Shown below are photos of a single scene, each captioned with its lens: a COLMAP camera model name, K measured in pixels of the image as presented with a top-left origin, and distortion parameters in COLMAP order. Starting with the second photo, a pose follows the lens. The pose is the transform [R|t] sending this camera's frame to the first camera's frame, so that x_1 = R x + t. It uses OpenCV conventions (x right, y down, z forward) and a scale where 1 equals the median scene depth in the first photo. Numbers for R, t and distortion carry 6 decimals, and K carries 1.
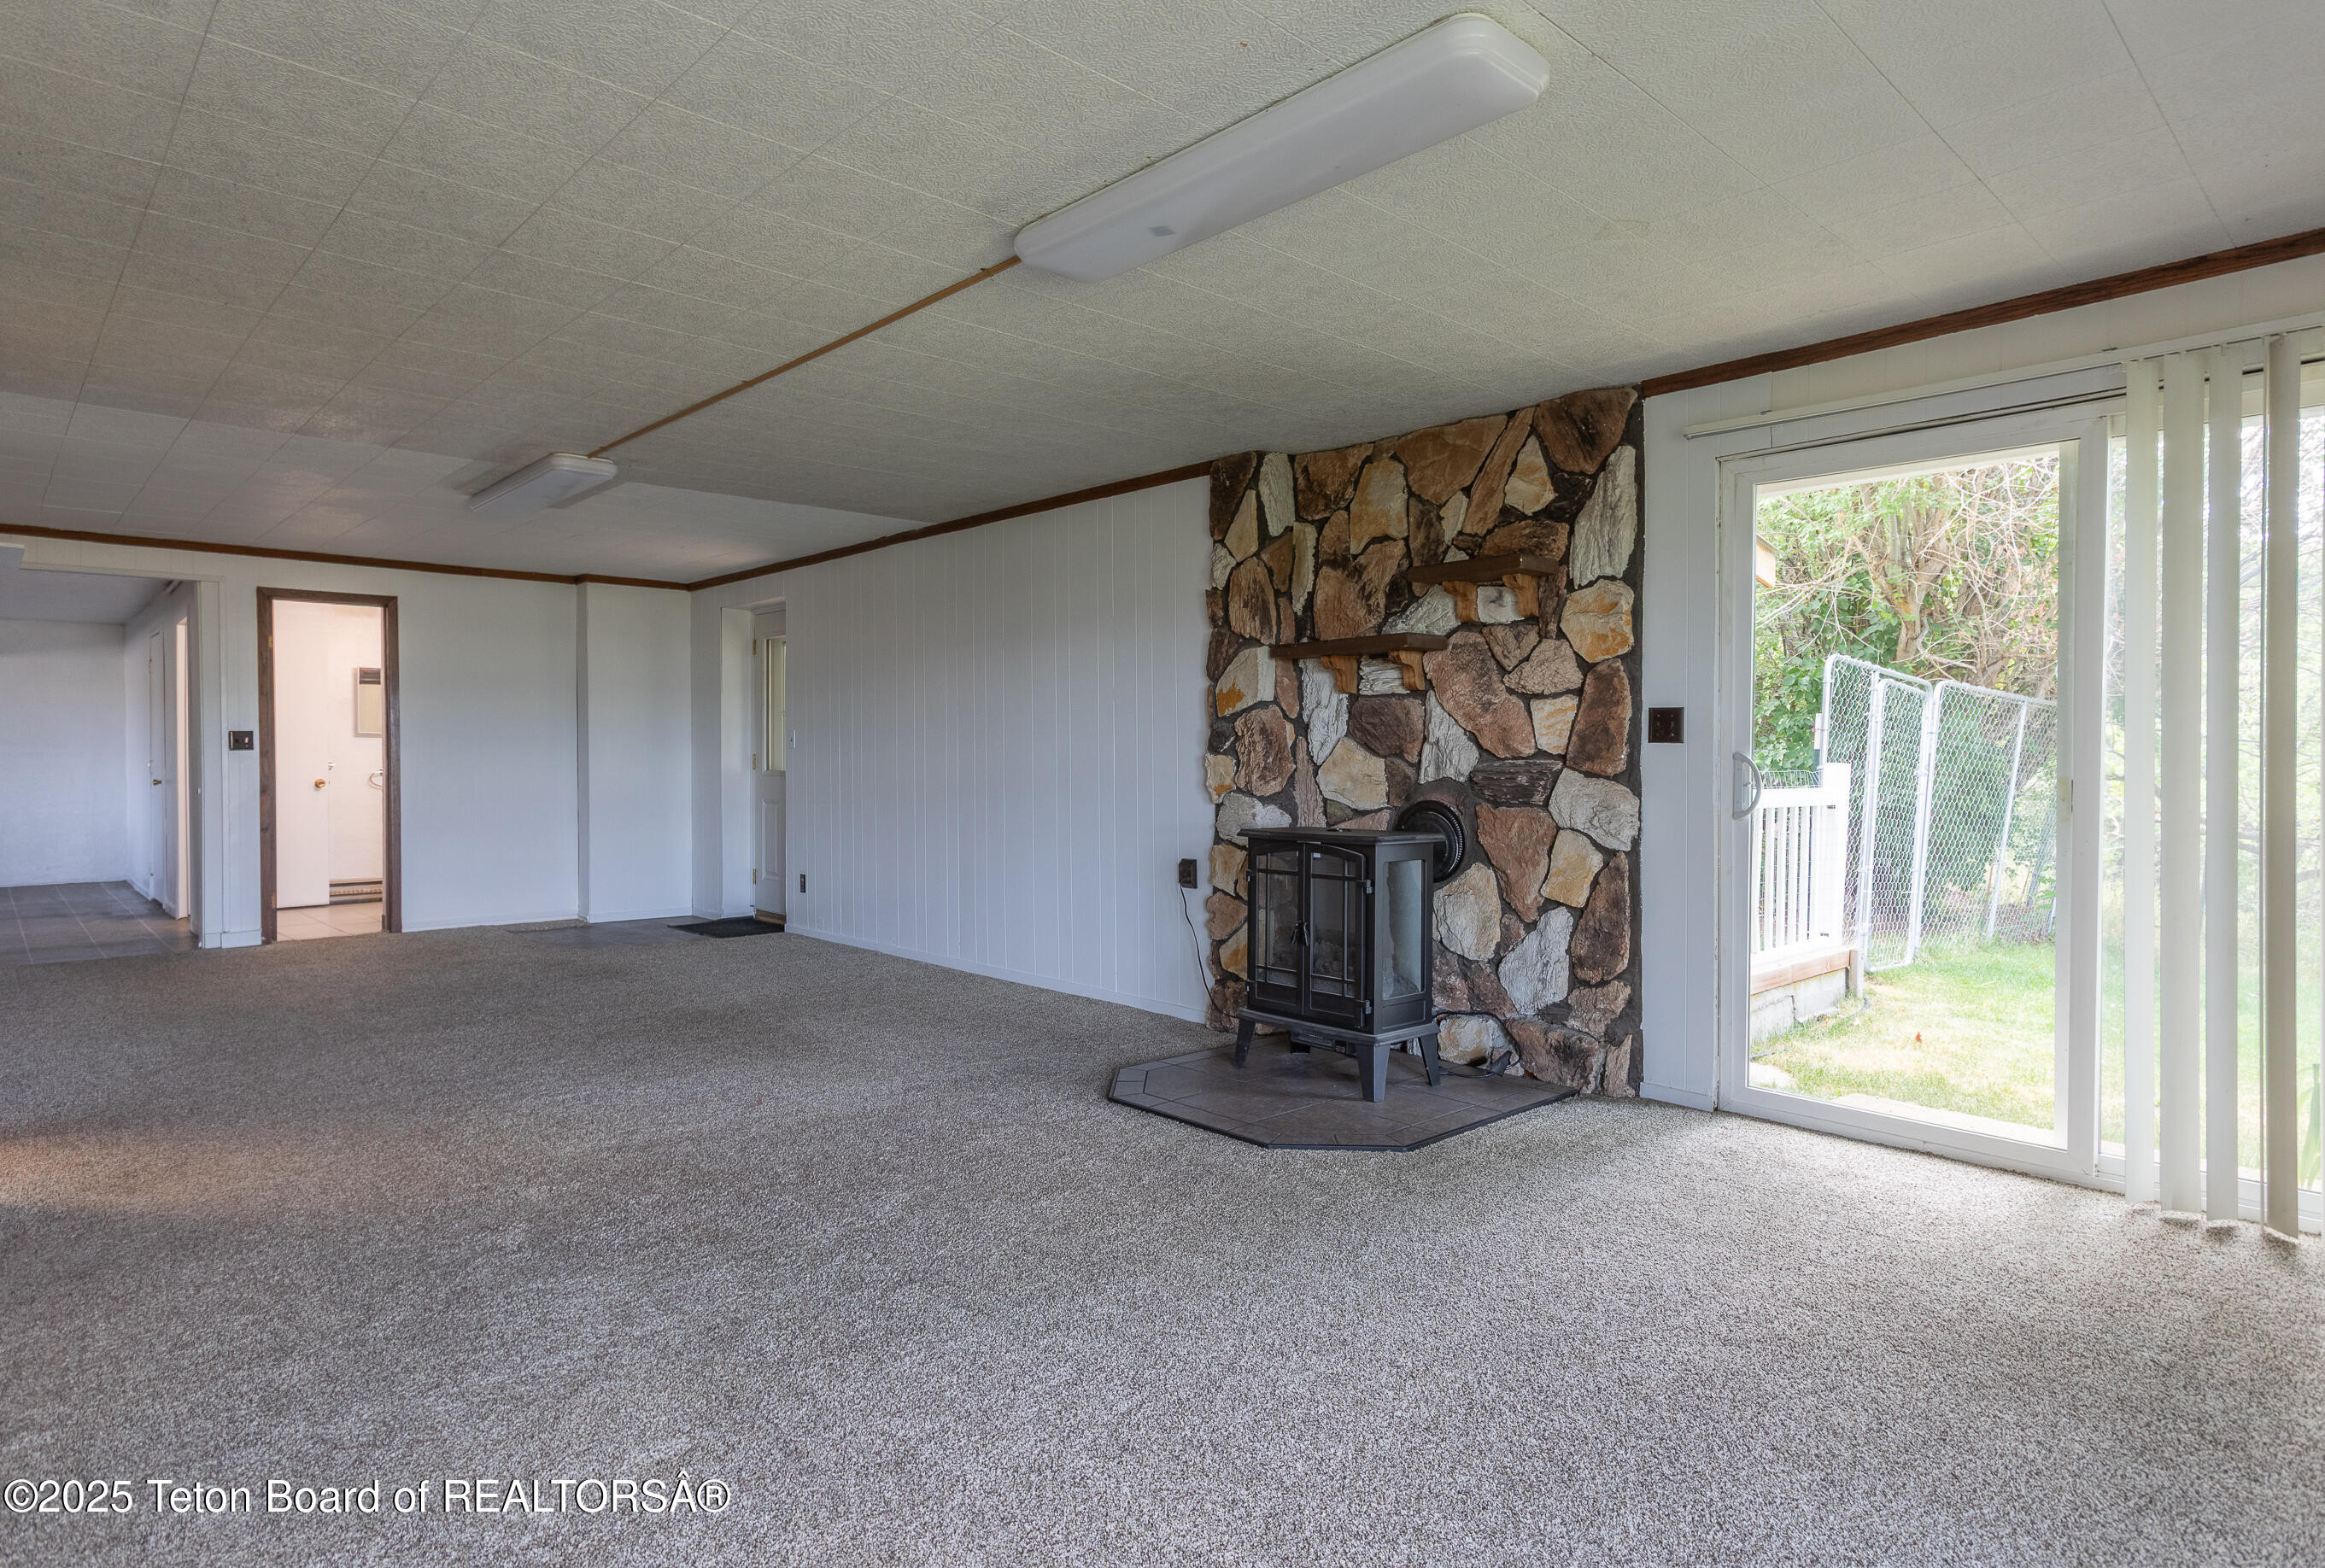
lens RADIAL K [[1282.9, 0, 1162.4], [0, 1282.9, 780.1], [0, 0, 1]] dist [-0.010310, 0.010423]
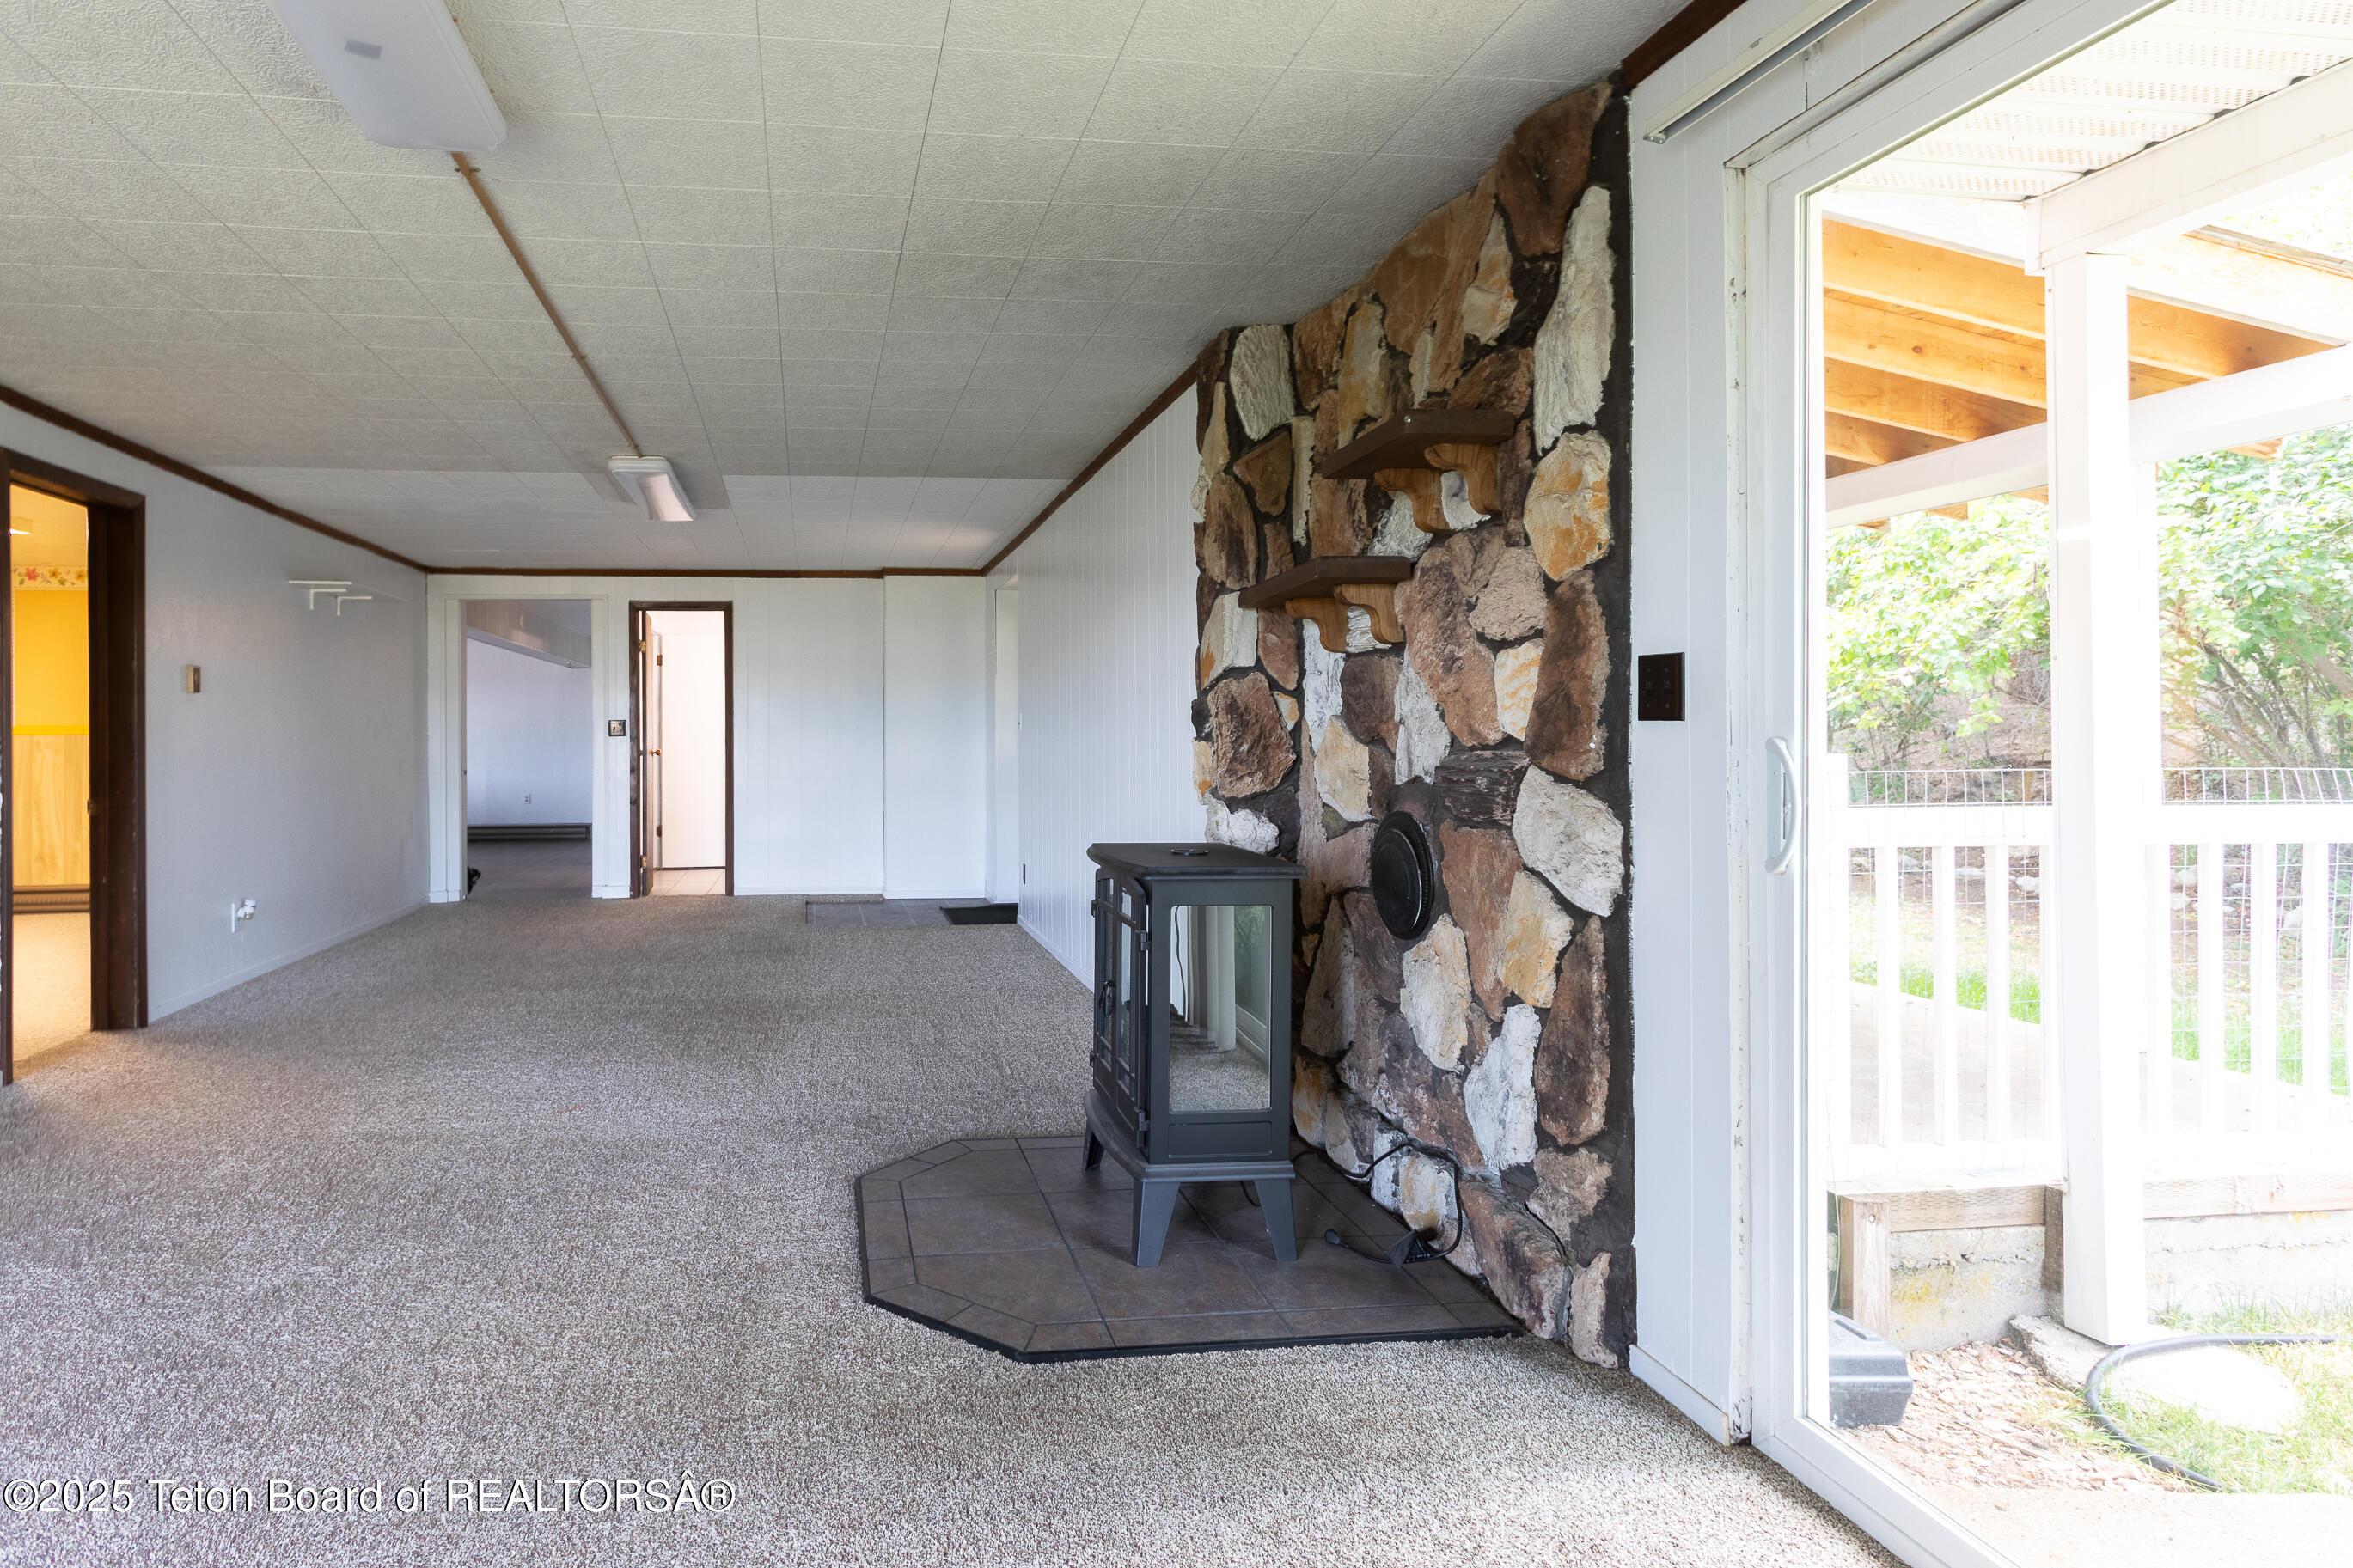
lens RADIAL K [[1258.9, 0, 1179.3], [0, 1258.9, 737.6], [0, 0, 1]] dist [-0.000451, -0.000221]
pose [[0.808392, -0.001930, -0.588642, 0.516762], [-0.006860, 0.999896, -0.012699, -0.013303], [0.588605, 0.014304, 0.808294, 0.437428]]
